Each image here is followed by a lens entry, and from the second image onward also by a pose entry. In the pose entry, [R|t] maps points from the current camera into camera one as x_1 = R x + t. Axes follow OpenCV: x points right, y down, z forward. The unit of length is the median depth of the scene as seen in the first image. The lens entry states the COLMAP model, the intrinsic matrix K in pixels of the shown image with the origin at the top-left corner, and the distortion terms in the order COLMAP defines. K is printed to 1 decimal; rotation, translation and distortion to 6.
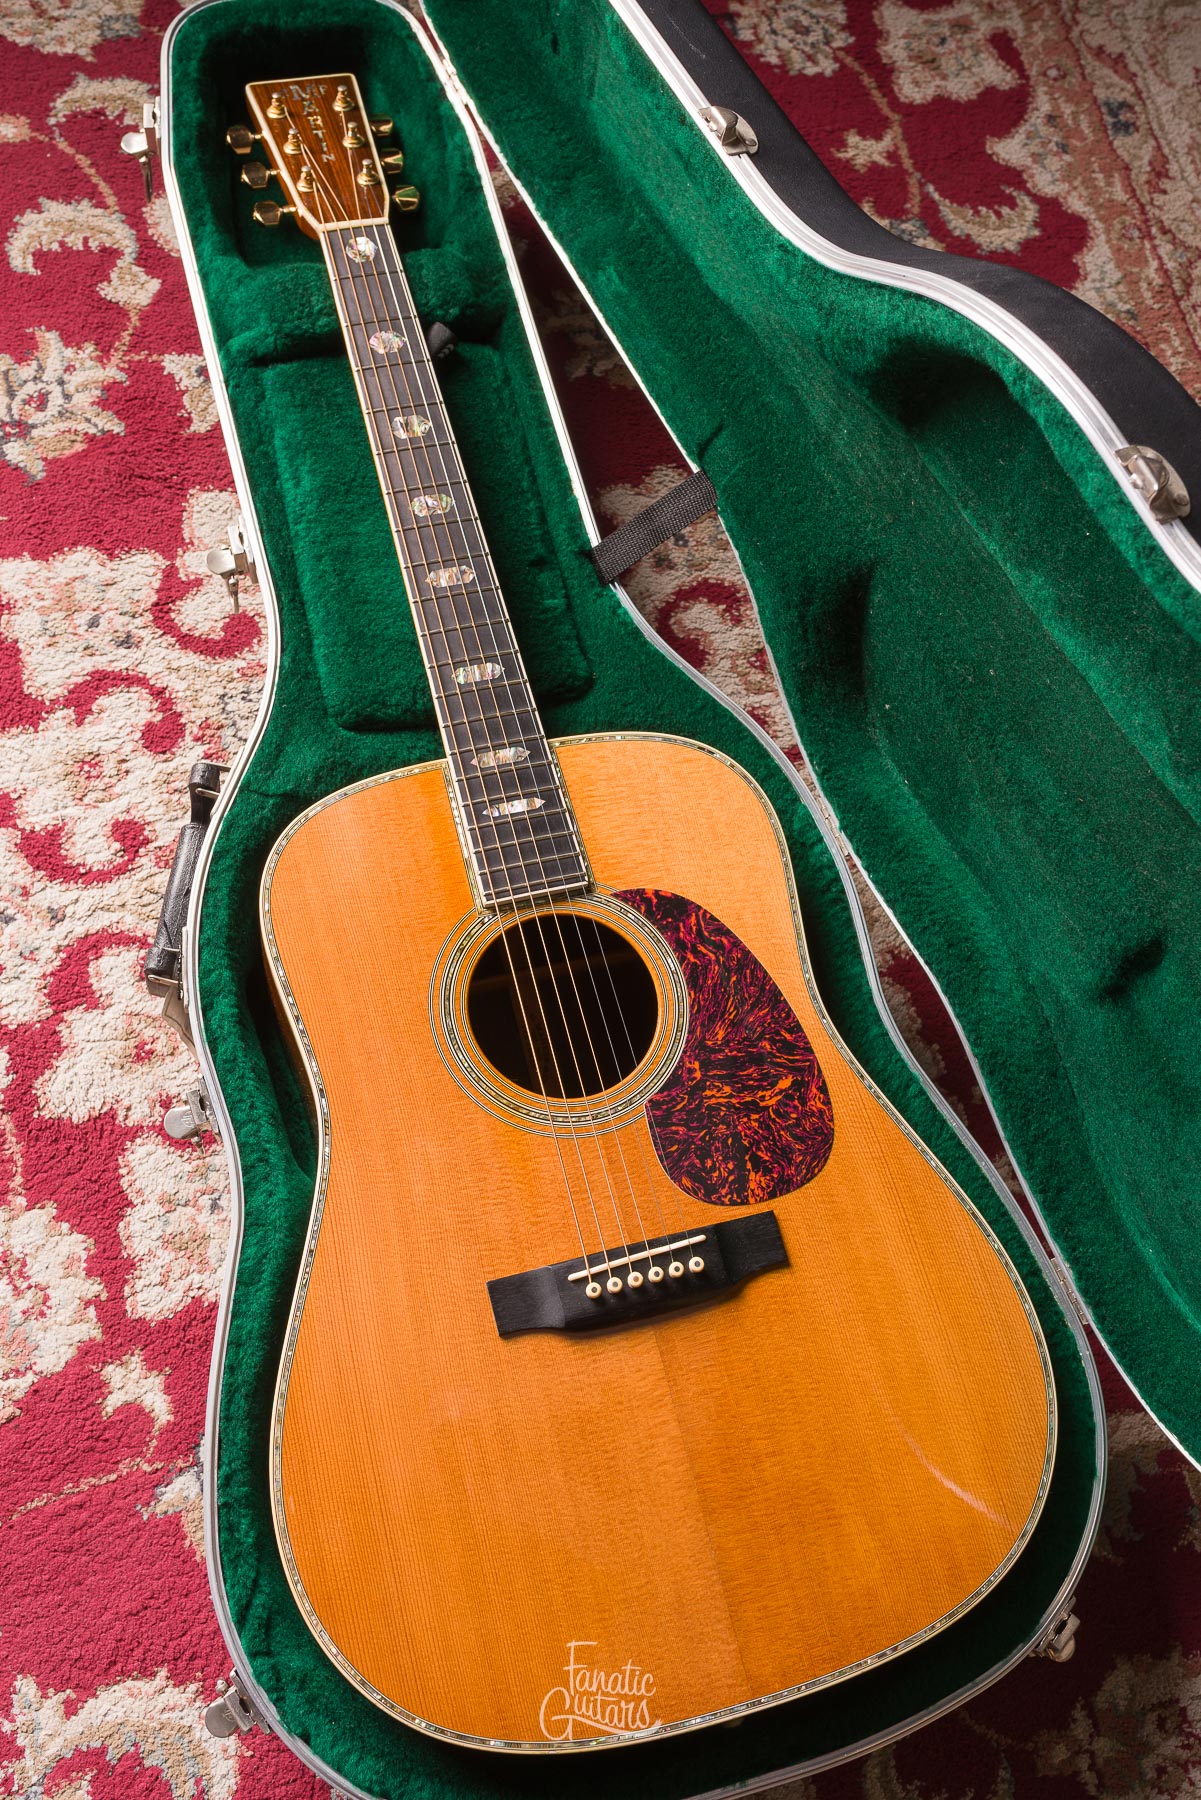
lens RADIAL K [[1817.1, 0, 600.5], [0, 1817.1, 900.0], [0, 0, 1]] dist [-0.004090, -0.003799]
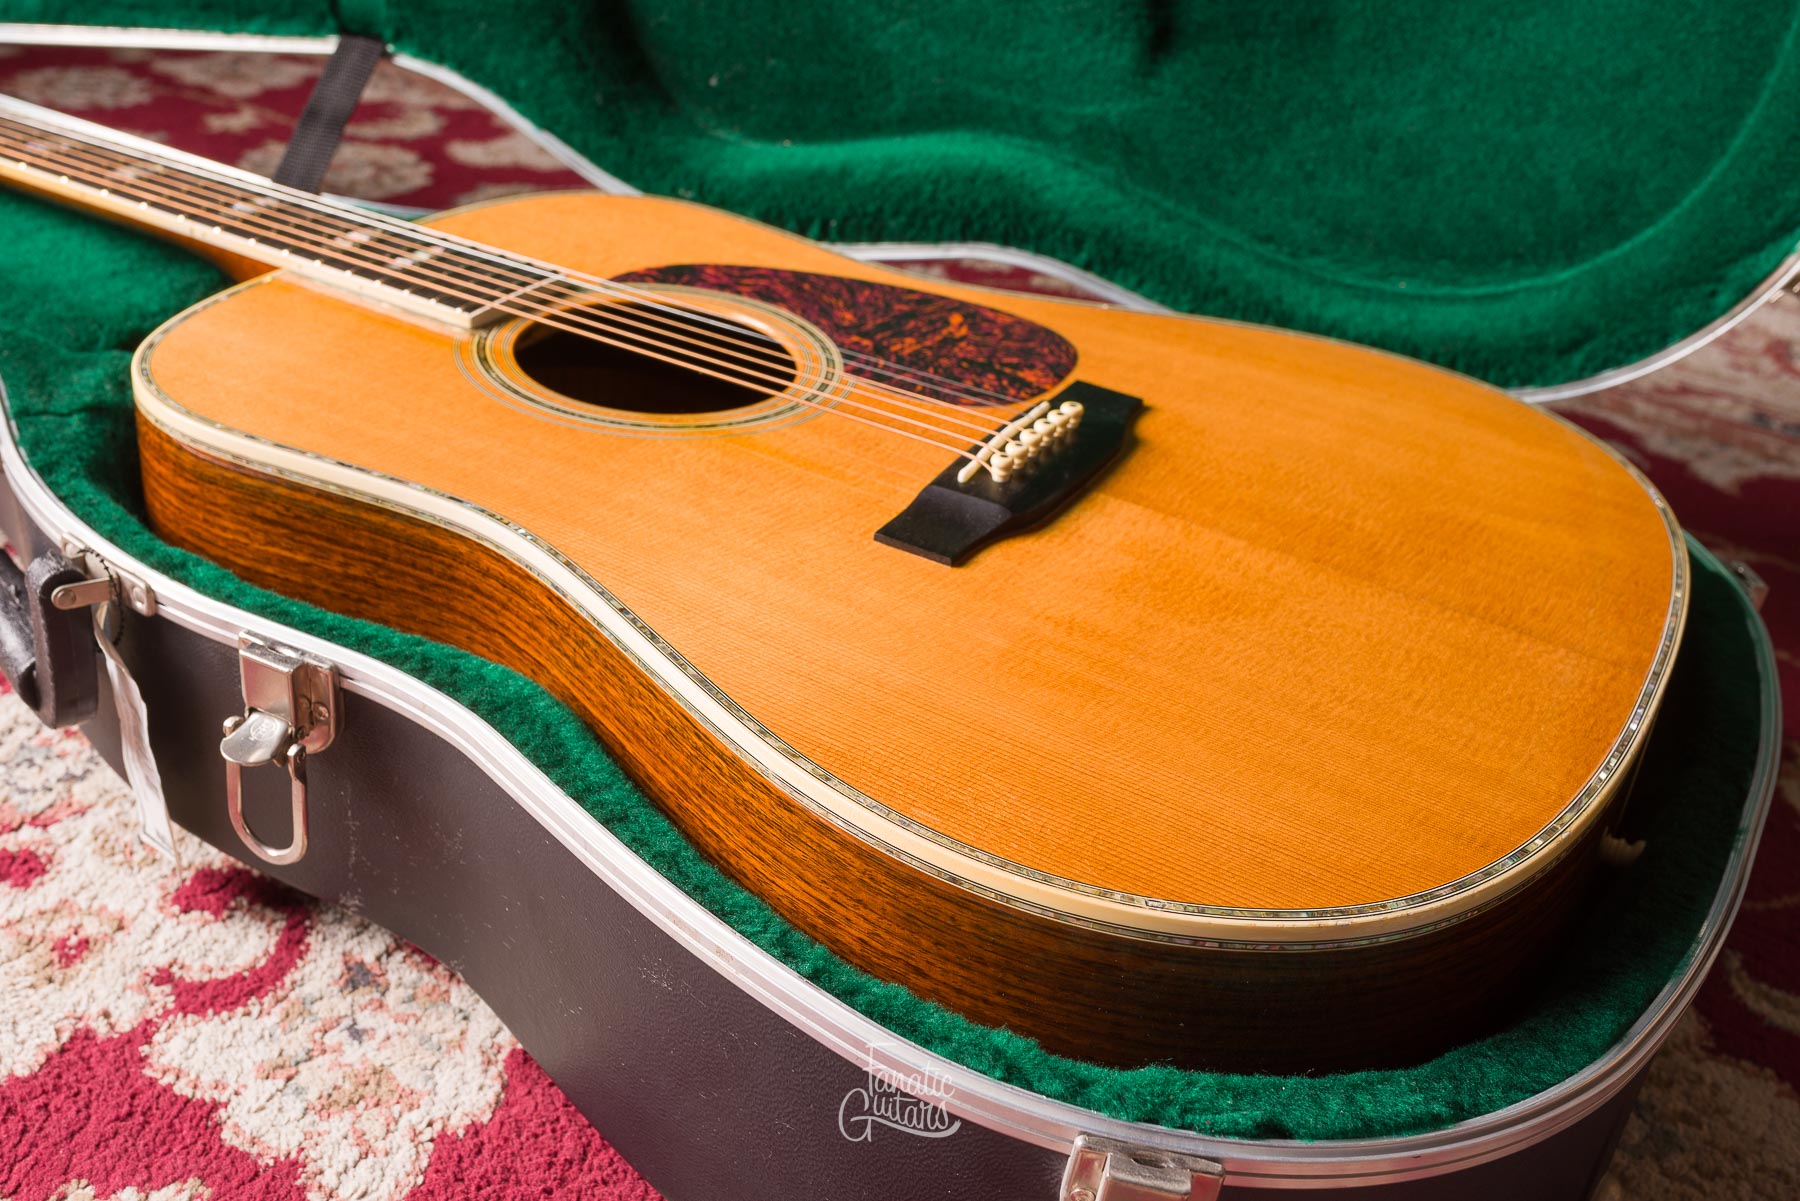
lens RADIAL K [[1935.2, 0, 900.0], [0, 1935.2, 600.5], [0, 0, 1]] dist [-0.002811, -0.002316]
pose [[0.695267, -0.422393, 0.581540, -0.375931], [0.672724, 0.667310, -0.319594, 0.370954], [-0.253073, 0.613419, 0.748112, 0.442966]]
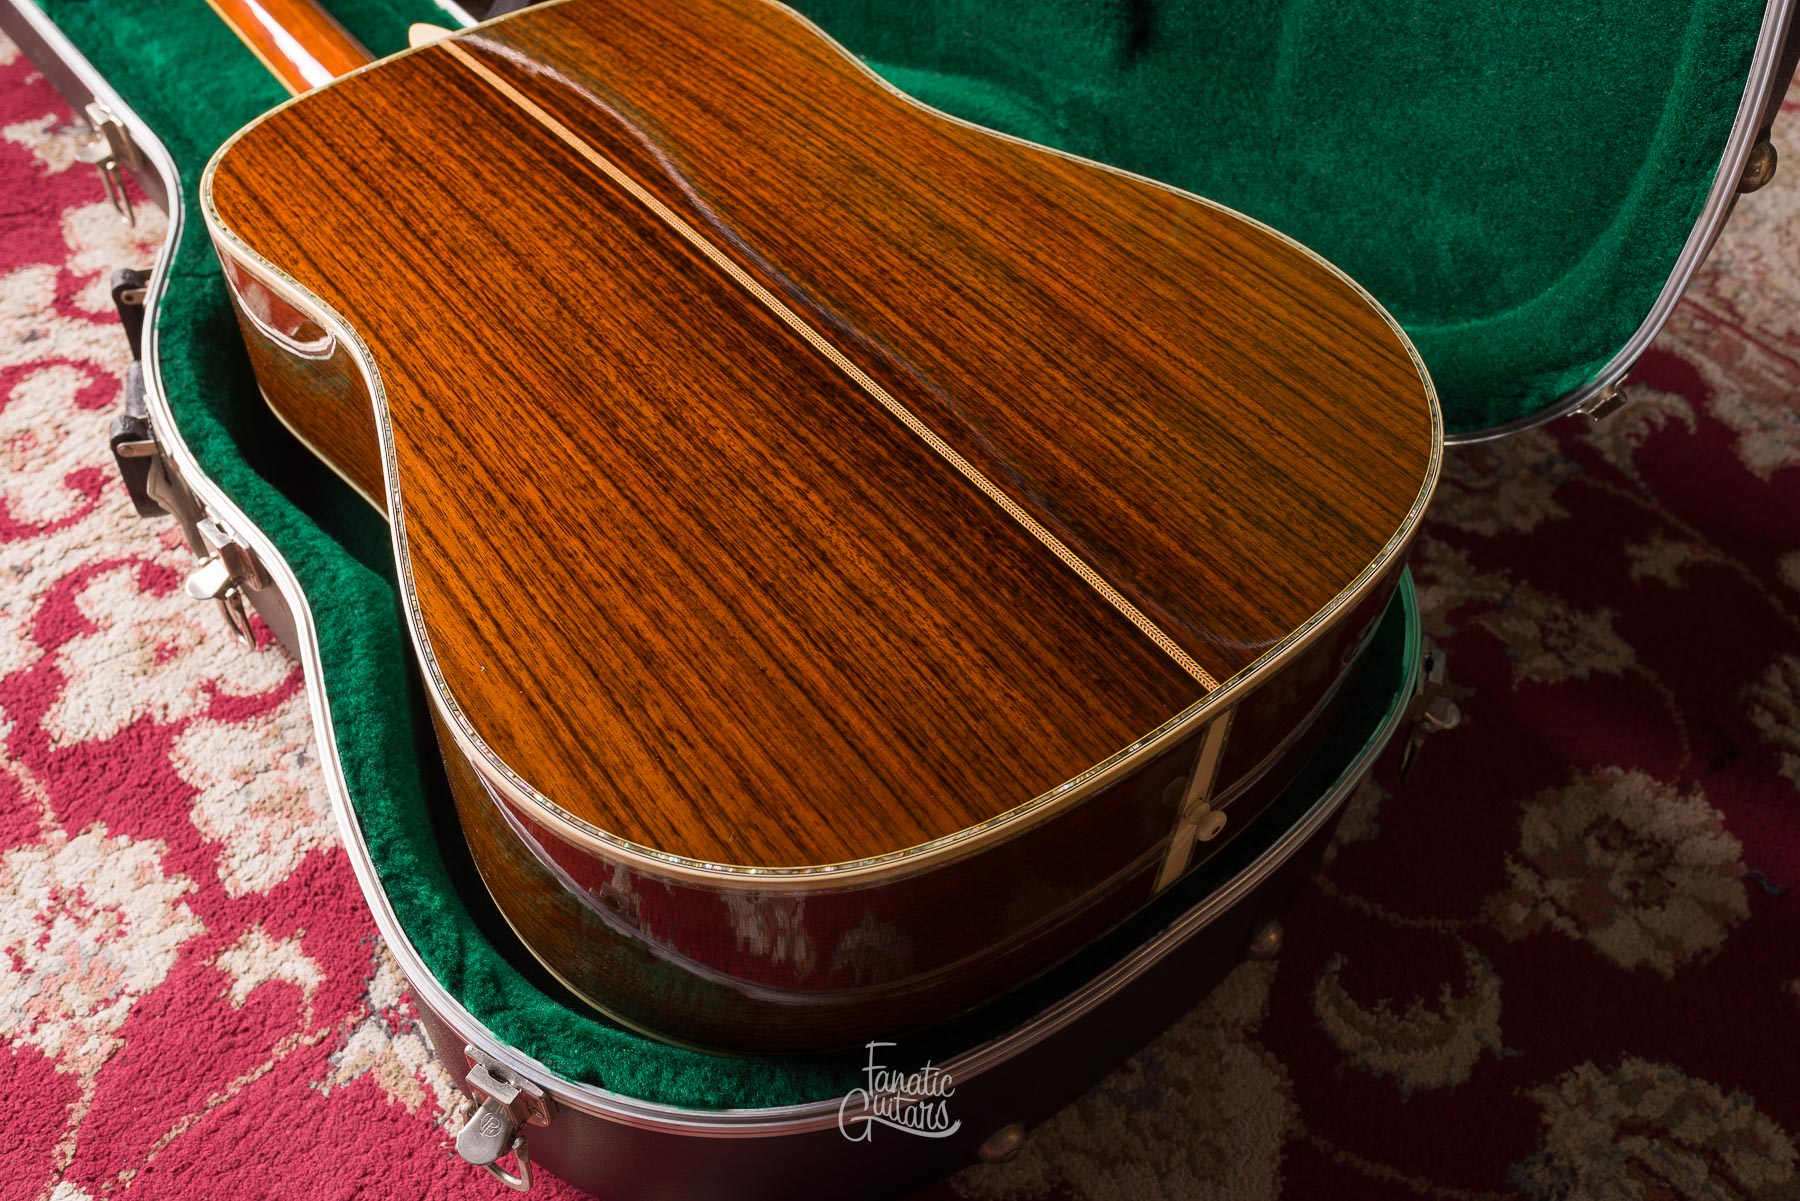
lens RADIAL K [[1747.6, 0, 900.0], [0, 1747.6, 600.5], [0, 0, 1]] dist [-0.004251, 0.001407]
pose [[0.909207, -0.371053, 0.188846, -0.089410], [0.412315, 0.865408, -0.284720, 0.433912], [-0.057783, 0.336734, 0.939825, 0.224151]]
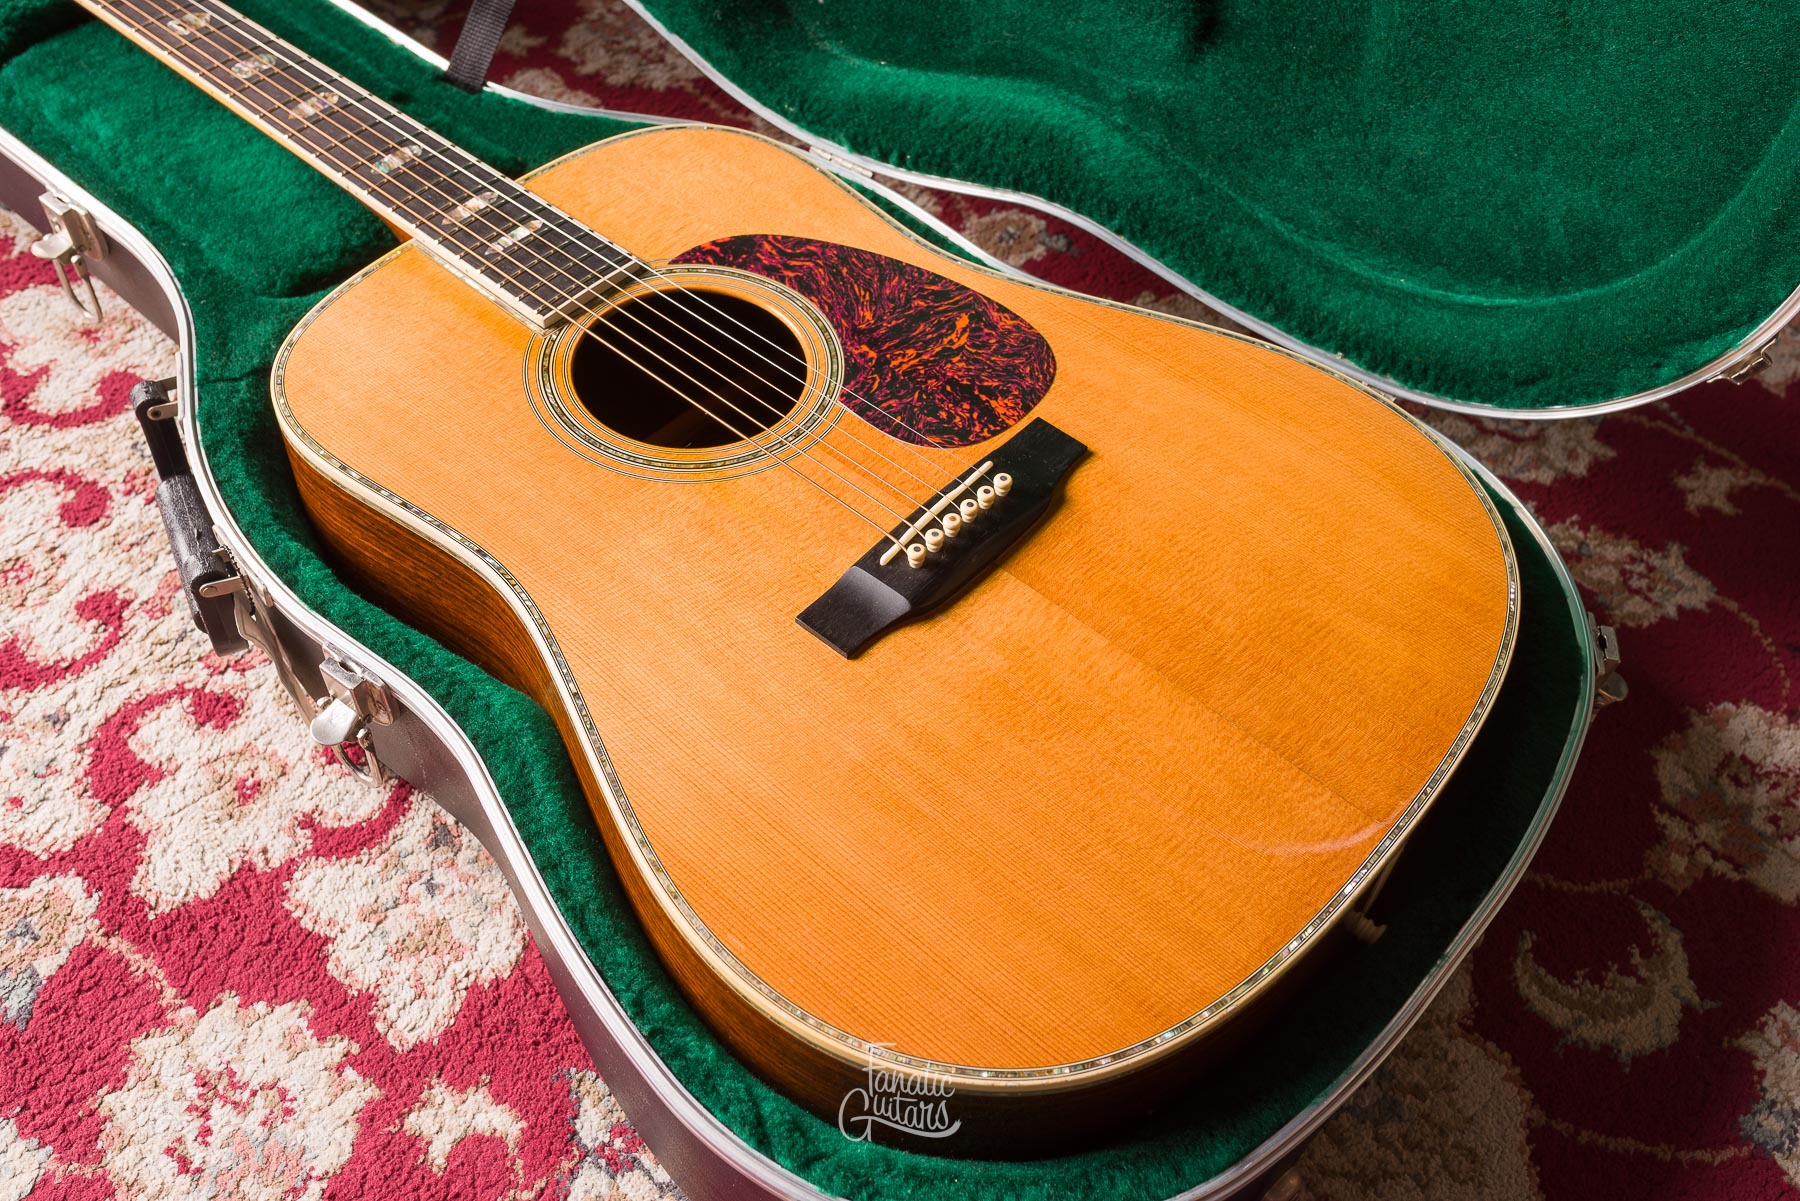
lens RADIAL K [[1733.1, 0, 900.0], [0, 1733.1, 600.5], [0, 0, 1]] dist [-0.002671, -0.000275]
pose [[0.824355, -0.490437, 0.282685, -0.194499], [0.548643, 0.815184, -0.185649, 0.308073], [-0.139391, 0.308134, 0.941076, 0.254229]]
